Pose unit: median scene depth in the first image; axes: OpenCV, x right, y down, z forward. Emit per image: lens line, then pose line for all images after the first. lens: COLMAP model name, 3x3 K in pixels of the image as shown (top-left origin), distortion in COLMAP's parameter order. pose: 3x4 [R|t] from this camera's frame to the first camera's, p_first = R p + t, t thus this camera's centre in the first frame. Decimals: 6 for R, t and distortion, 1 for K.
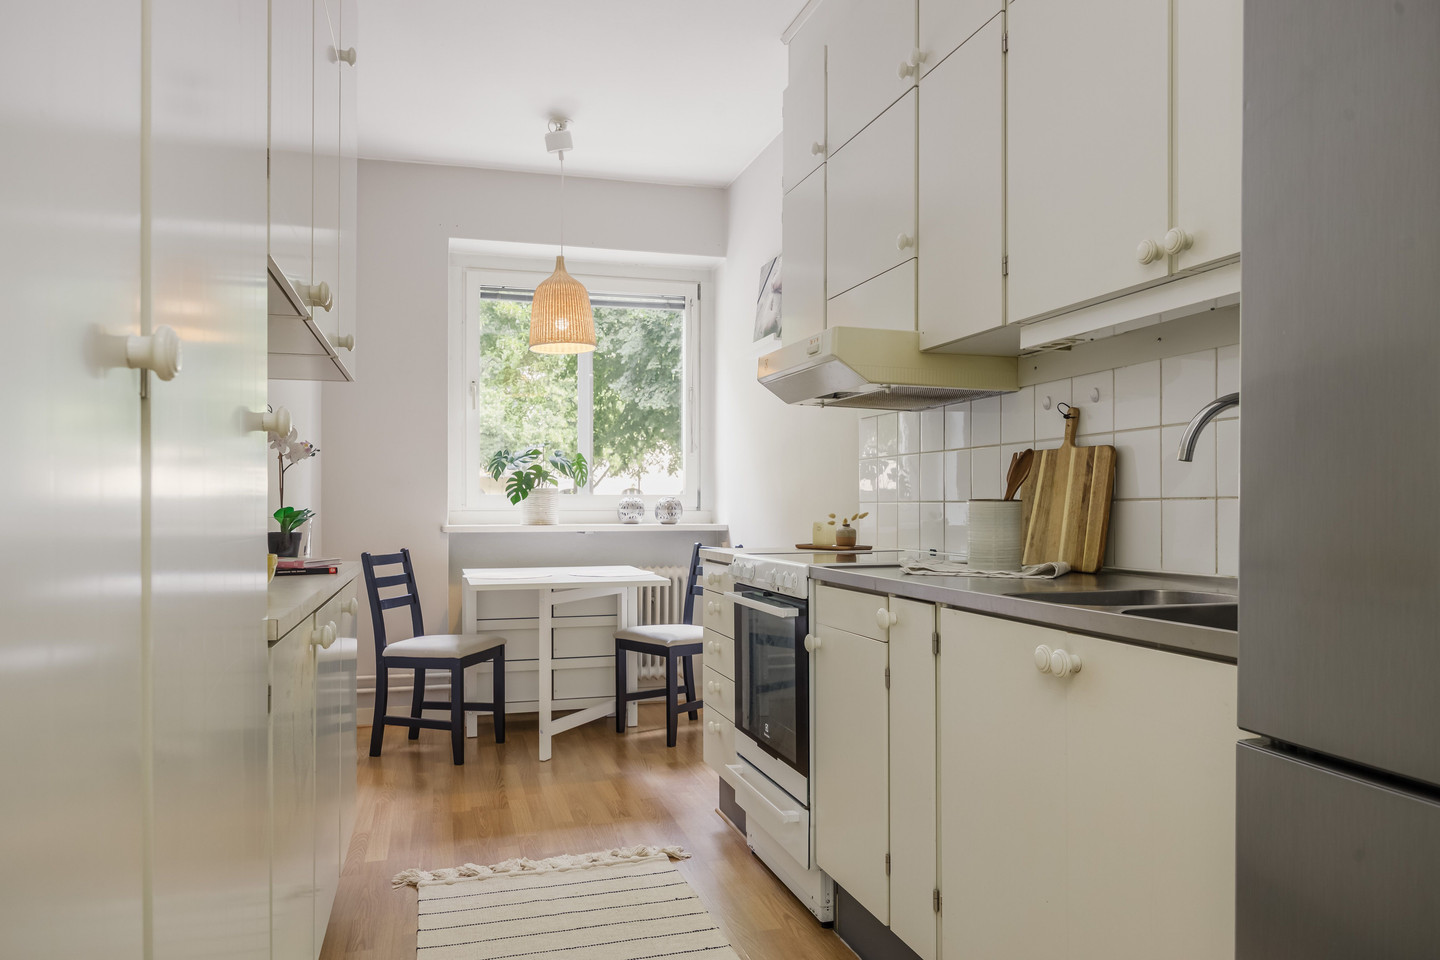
lens RADIAL K [[1014.5, 0, 725.5], [0, 1014.5, 489.6], [0, 0, 1]] dist [0.003503, 0.000577]
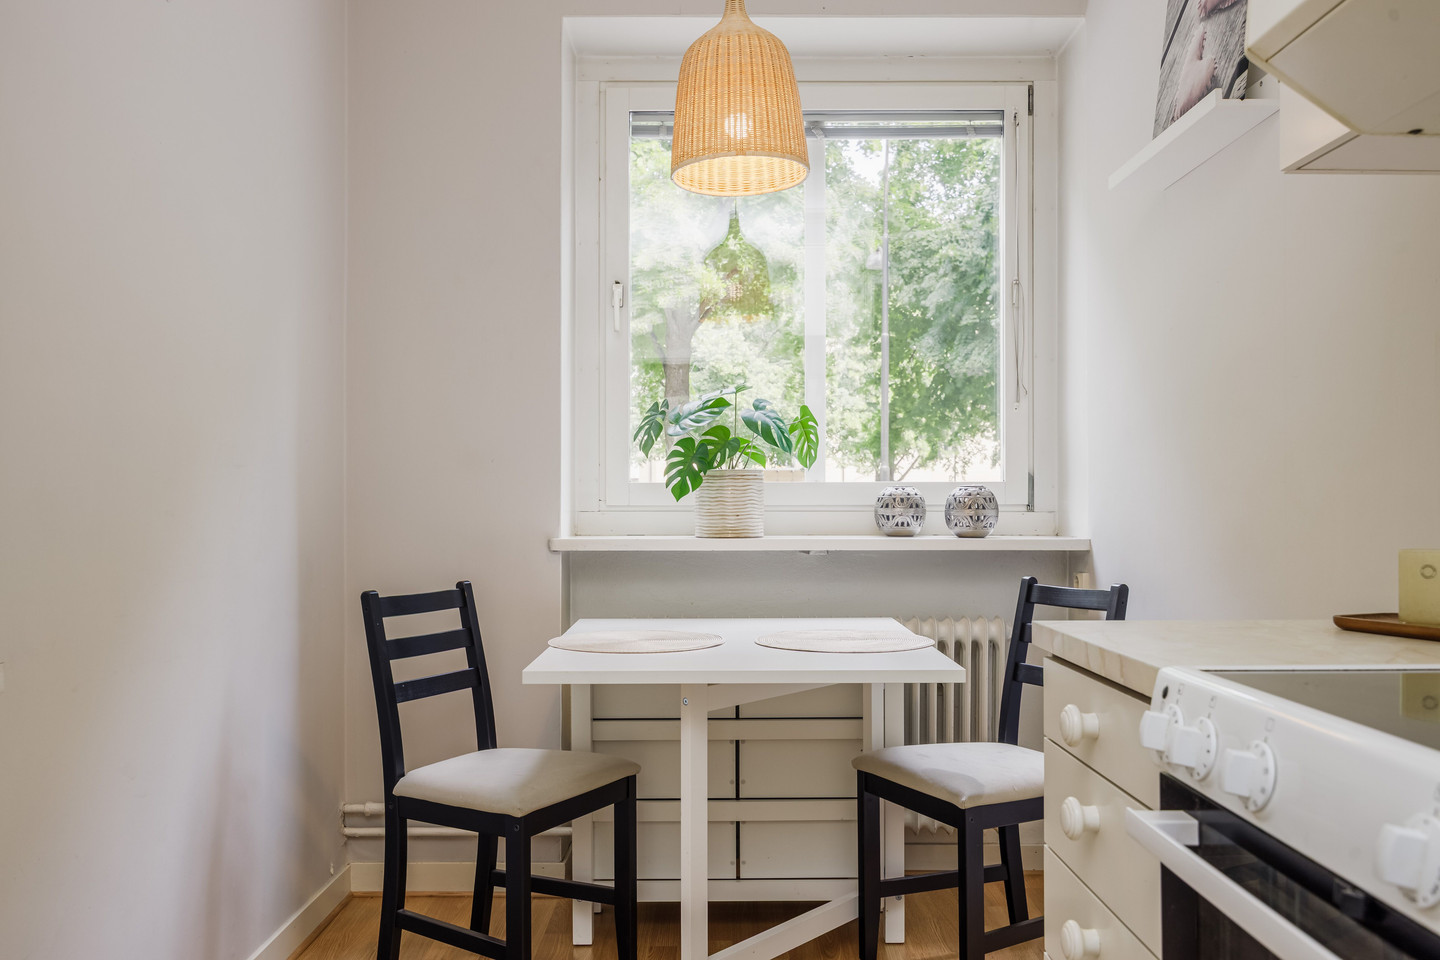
lens RADIAL K [[1188.9, 0, 721.9], [0, 1188.9, 493.7], [0, 0, 1]] dist [0.000098, 0.000535]
pose [[0.960863, -0.001646, -0.277018, -0.010705], [0.003496, 0.999975, 0.006185, 0.007726], [0.277001, -0.006912, 0.960845, 0.401816]]
